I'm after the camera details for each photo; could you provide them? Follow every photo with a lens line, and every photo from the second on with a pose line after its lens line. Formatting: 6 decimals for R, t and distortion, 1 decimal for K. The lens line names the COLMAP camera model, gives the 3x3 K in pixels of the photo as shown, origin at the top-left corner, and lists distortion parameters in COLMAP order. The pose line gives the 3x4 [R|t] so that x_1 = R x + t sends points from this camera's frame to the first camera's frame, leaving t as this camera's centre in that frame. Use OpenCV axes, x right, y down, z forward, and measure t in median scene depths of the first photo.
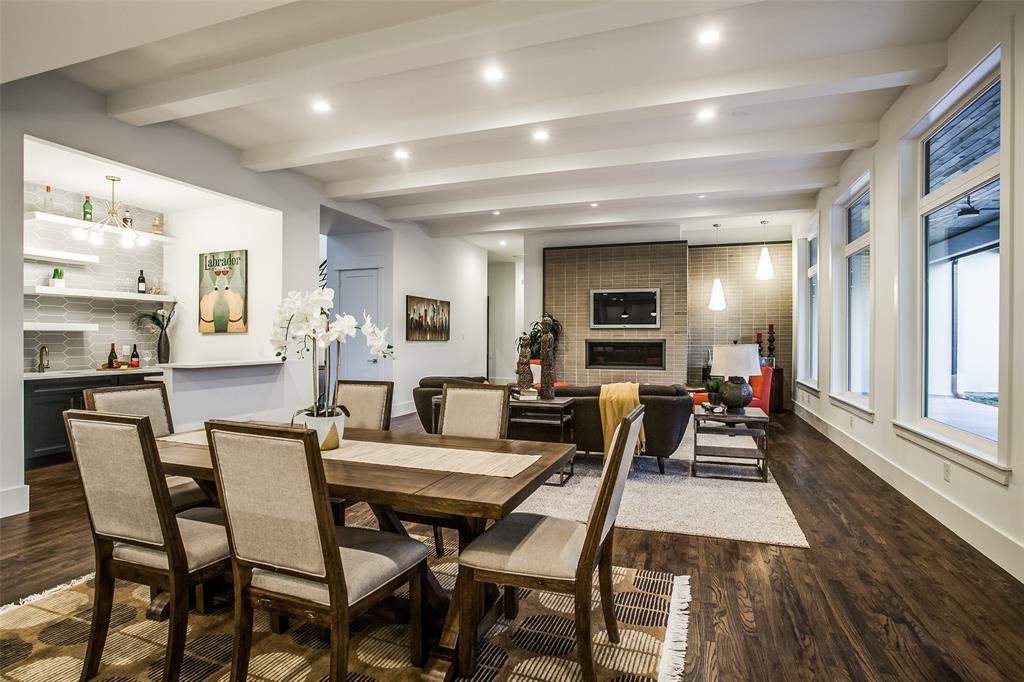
lens RADIAL K [[501.6, 0, 521.4], [0, 501.6, 339.1], [0, 0, 1]] dist [-0.027610, 0.012879]
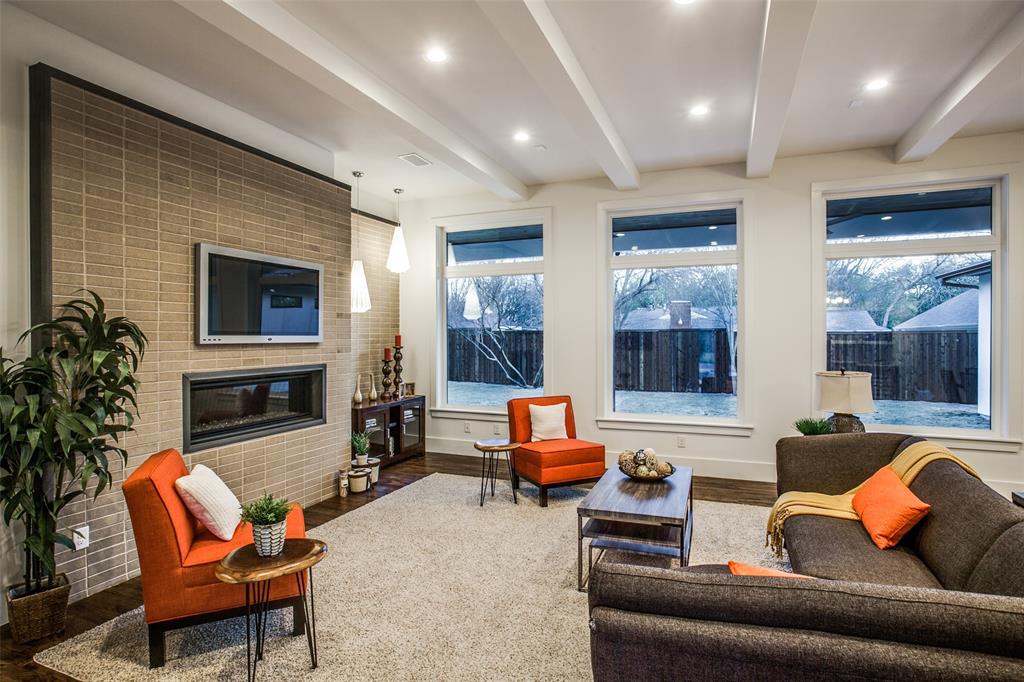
lens RADIAL K [[530.9, 0, 511.8], [0, 530.9, 338.5], [0, 0, 1]] dist [0.005501, 0.002171]
pose [[0.051383, -0.005851, 0.998662, -0.258764], [0.007395, 0.999958, 0.005478, -0.027705], [-0.998652, 0.007103, 0.051424, 0.772621]]
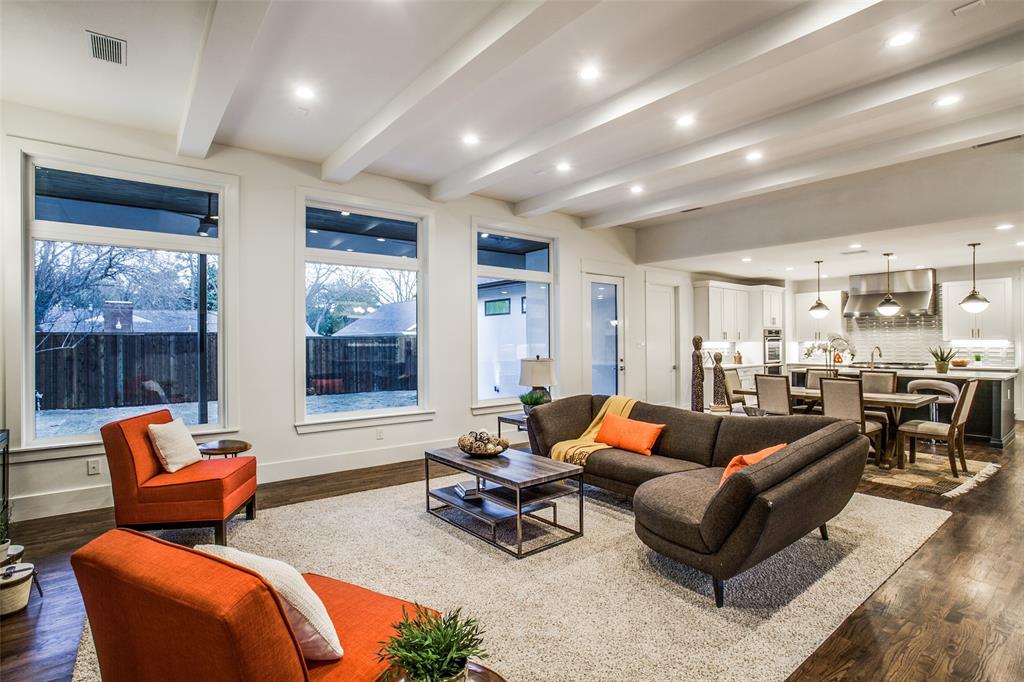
lens RADIAL K [[501.6, 0, 512.8], [0, 501.6, 344.8], [0, 0, 1]] dist [-0.027610, 0.012879]
pose [[-0.838637, -0.002320, 0.544686, -0.100269], [0.002999, 0.999956, 0.008877, -0.016968], [-0.544683, 0.009078, -0.838593, 1.049630]]
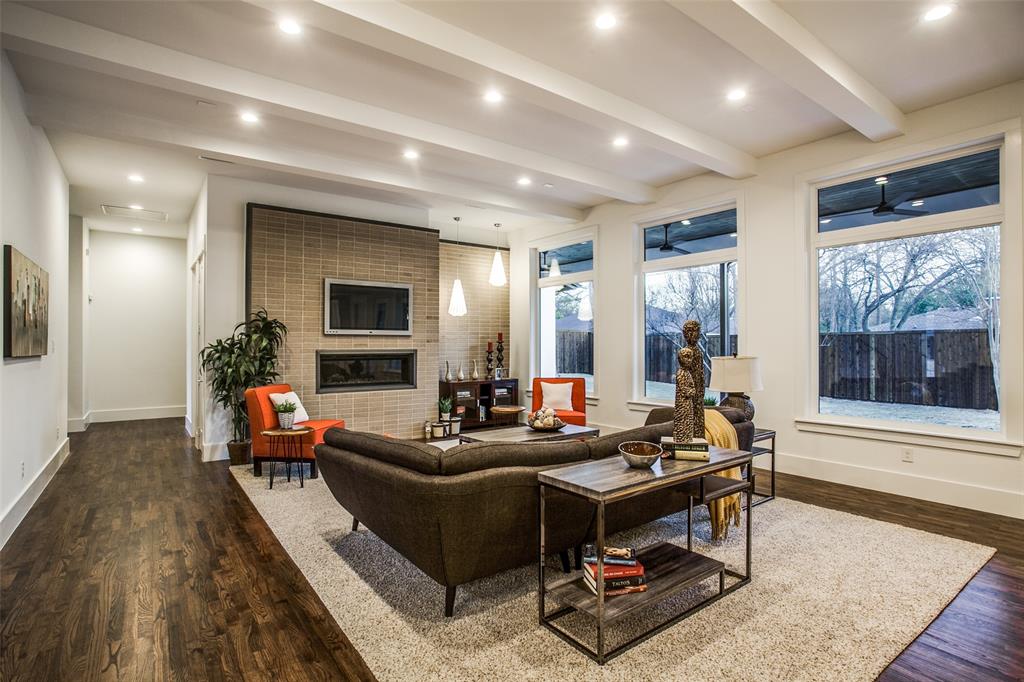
lens RADIAL K [[501.6, 0, 498.5], [0, 501.6, 340.5], [0, 0, 1]] dist [-0.027610, 0.012879]
pose [[0.569201, 0.004348, 0.822187, -0.296879], [0.005027, 0.999949, -0.008768, -0.006295], [-0.822183, 0.009123, 0.569150, 0.433509]]
